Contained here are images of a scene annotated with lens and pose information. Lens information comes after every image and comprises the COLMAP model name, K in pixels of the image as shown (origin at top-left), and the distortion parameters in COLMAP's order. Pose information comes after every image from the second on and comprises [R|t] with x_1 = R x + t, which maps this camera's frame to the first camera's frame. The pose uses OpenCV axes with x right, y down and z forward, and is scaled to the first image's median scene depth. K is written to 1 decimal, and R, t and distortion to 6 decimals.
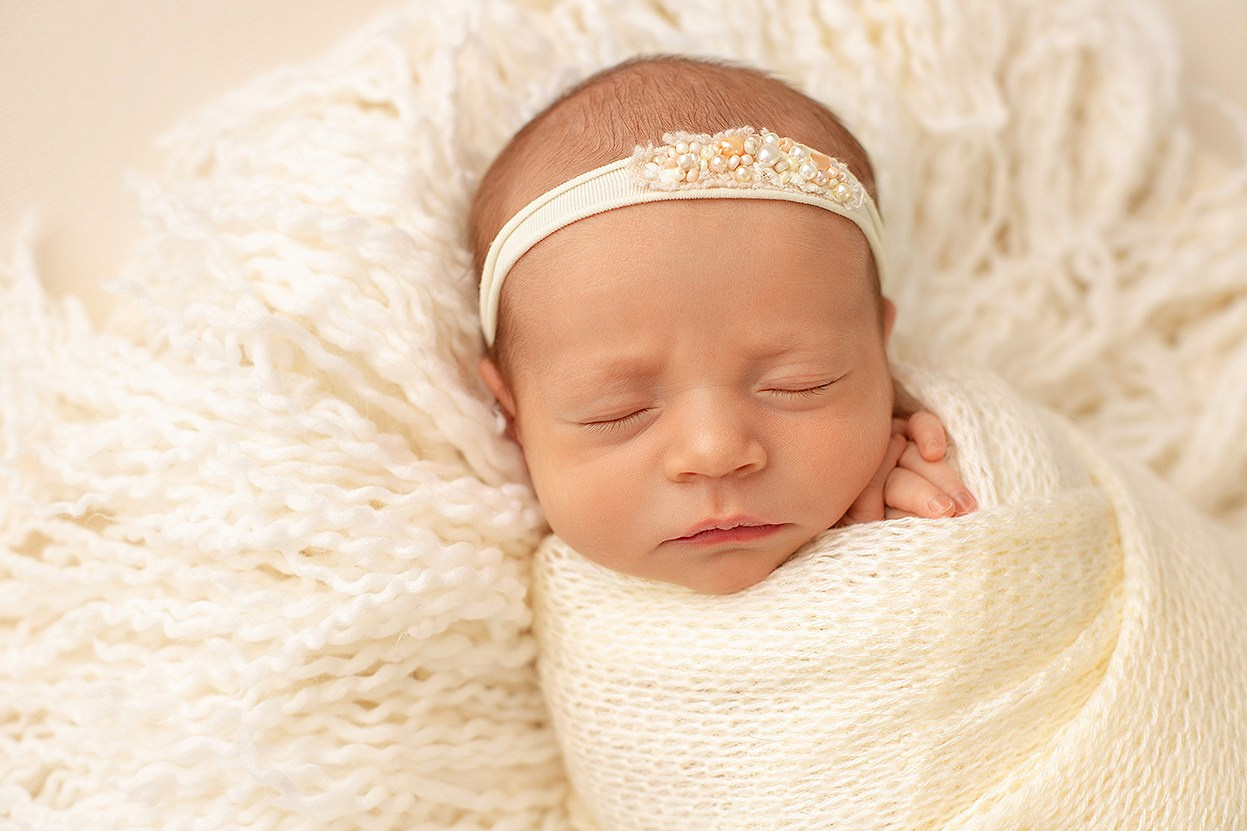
lens RADIAL K [[1929.5, 0, 623.5], [0, 1929.5, 415.5], [0, 0, 1]] dist [-0.171113, -0.125043]
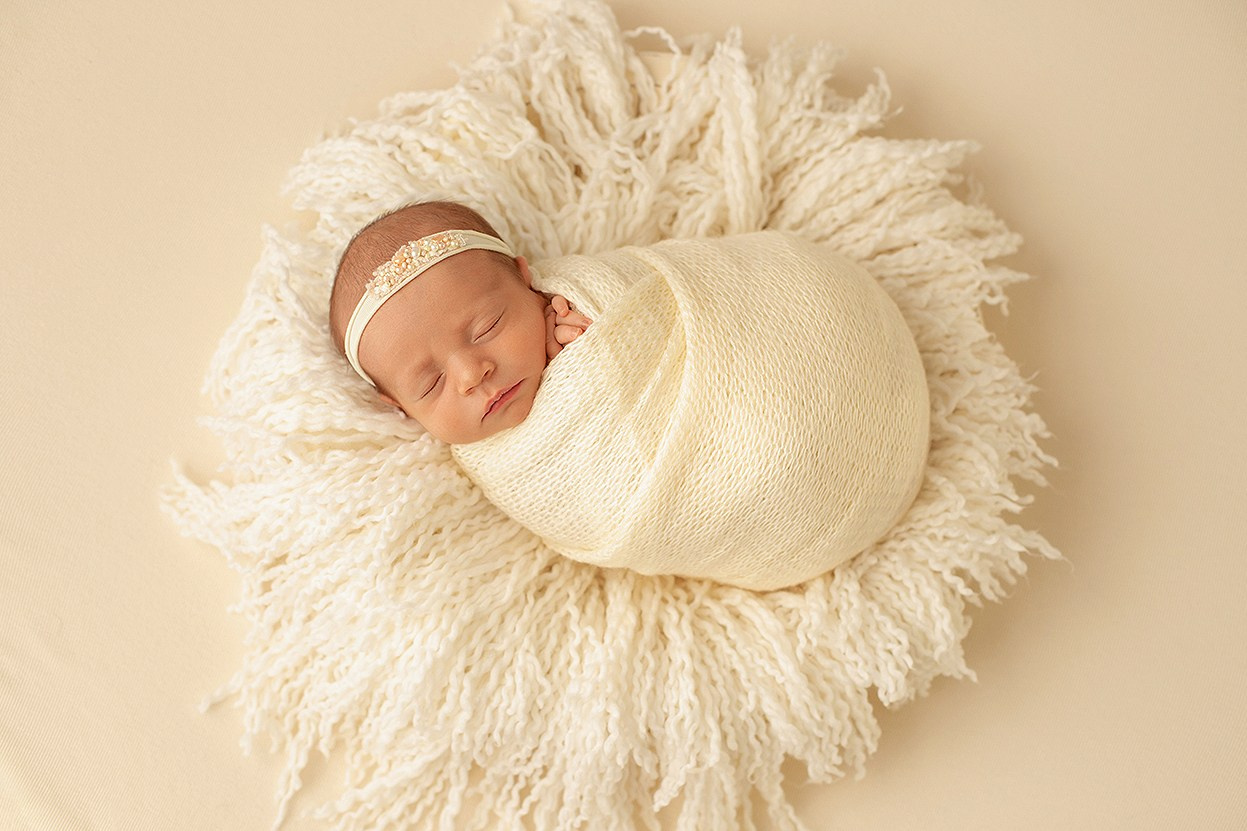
lens RADIAL K [[1929.5, 0, 623.5], [0, 1929.5, 415.5], [0, 0, 1]] dist [-0.171113, -0.125043]
pose [[0.808399, -0.577239, -0.115268, 0.404951], [0.584025, 0.811000, 0.034564, 0.078940], [0.073530, -0.095261, 0.992733, -1.178426]]
